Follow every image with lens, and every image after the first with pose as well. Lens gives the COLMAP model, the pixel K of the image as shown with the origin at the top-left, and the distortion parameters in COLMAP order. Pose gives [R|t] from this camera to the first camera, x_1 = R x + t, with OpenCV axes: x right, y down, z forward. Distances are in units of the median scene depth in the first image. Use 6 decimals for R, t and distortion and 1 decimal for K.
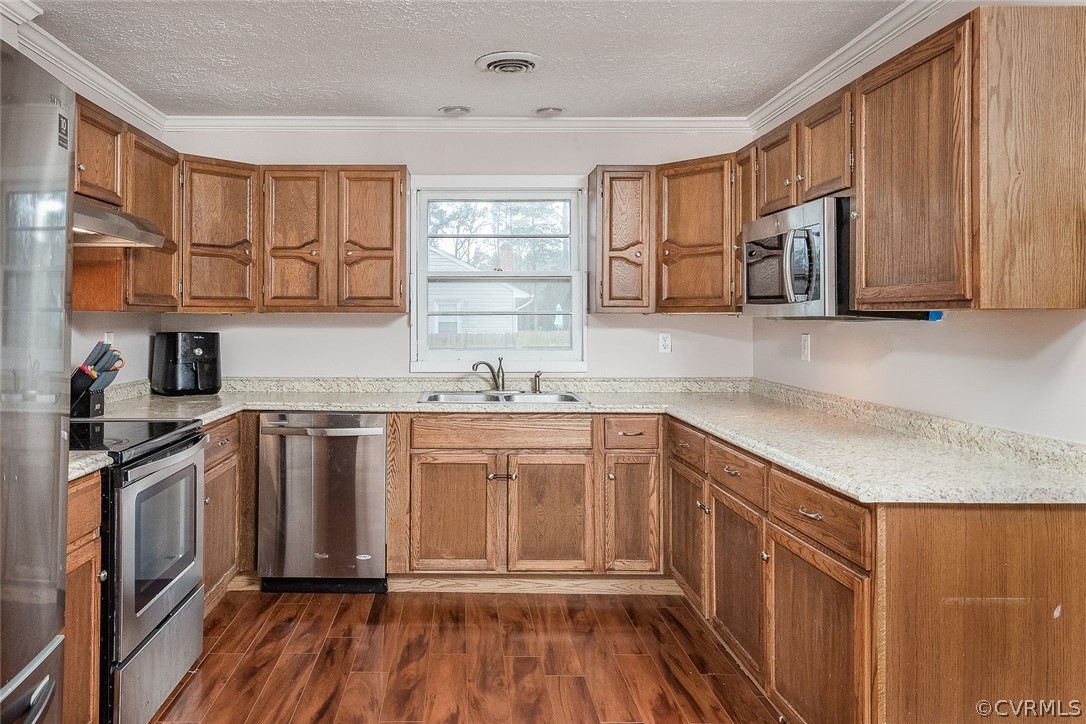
lens RADIAL K [[798.3, 0, 453.5], [0, 798.3, 311.4], [0, 0, 1]] dist [0.029317, -0.016409]
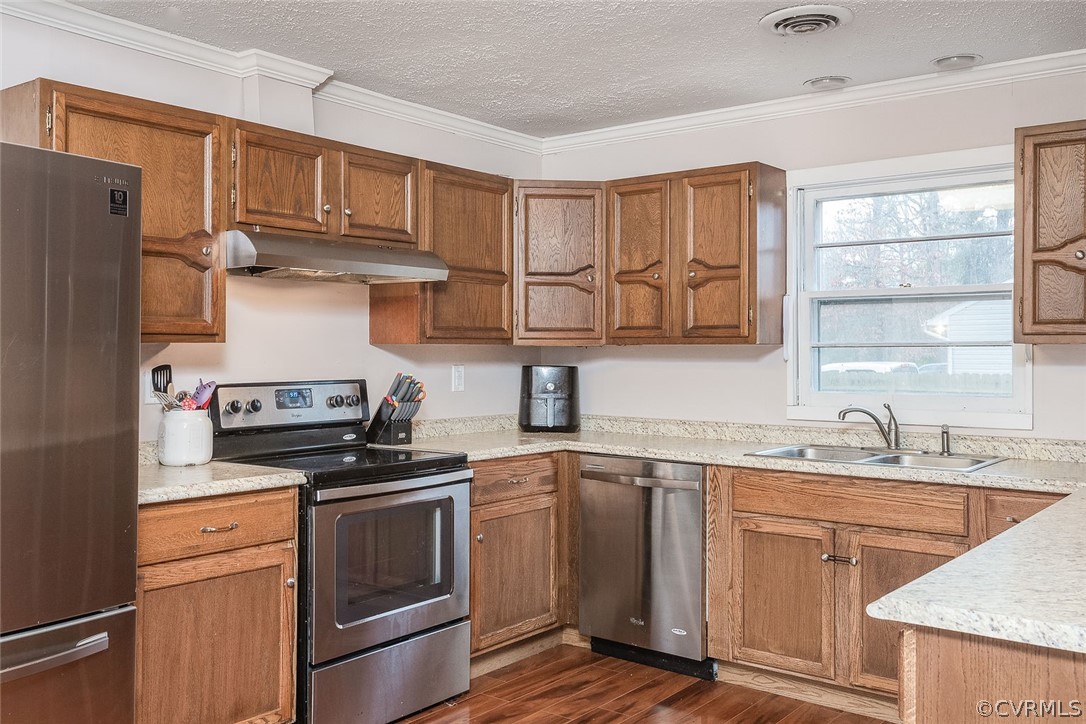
lens RADIAL K [[991.1, 0, 508.9], [0, 991.1, 343.3], [0, 0, 1]] dist [0.018638, 0.000000]
pose [[0.782048, -0.004117, -0.623205, 0.405495], [0.006151, 0.999980, 0.001112, -0.002221], [0.623188, -0.004703, 0.782058, 0.062249]]
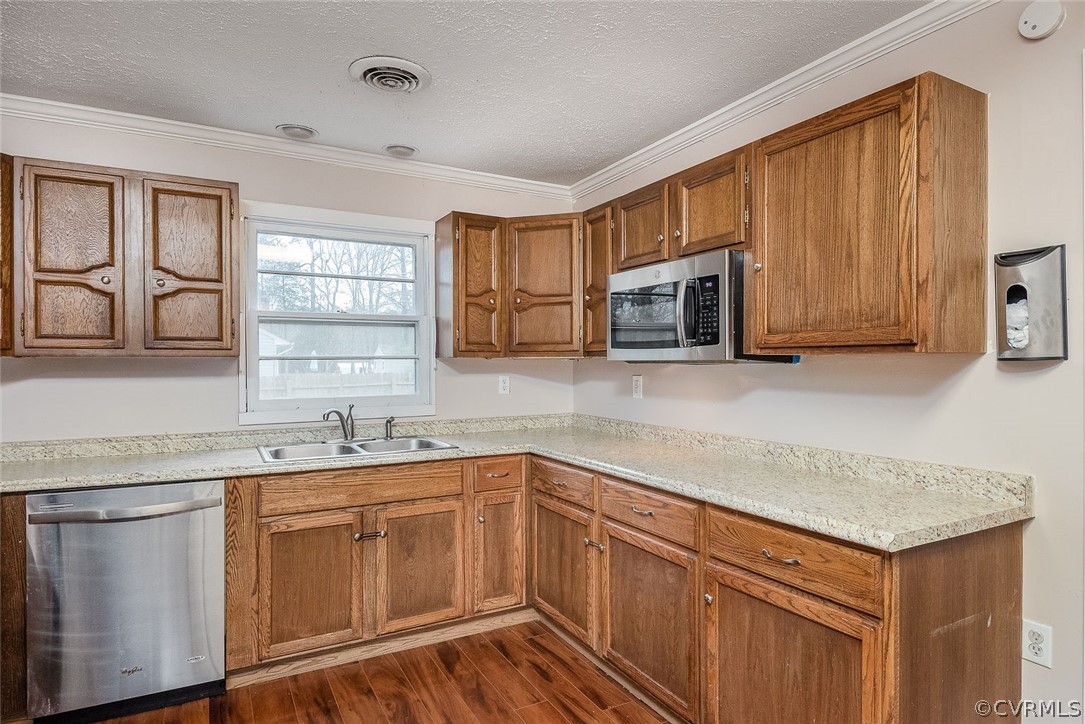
lens RADIAL K [[610.0, 0, 556.1], [0, 610.0, 368.6], [0, 0, 1]] dist [0.018714, -0.009768]
pose [[0.866312, -0.007453, 0.499447, -0.102984], [-0.001565, 0.999843, 0.017636, 0.002614], [-0.499500, -0.016061, 0.866165, 0.287409]]
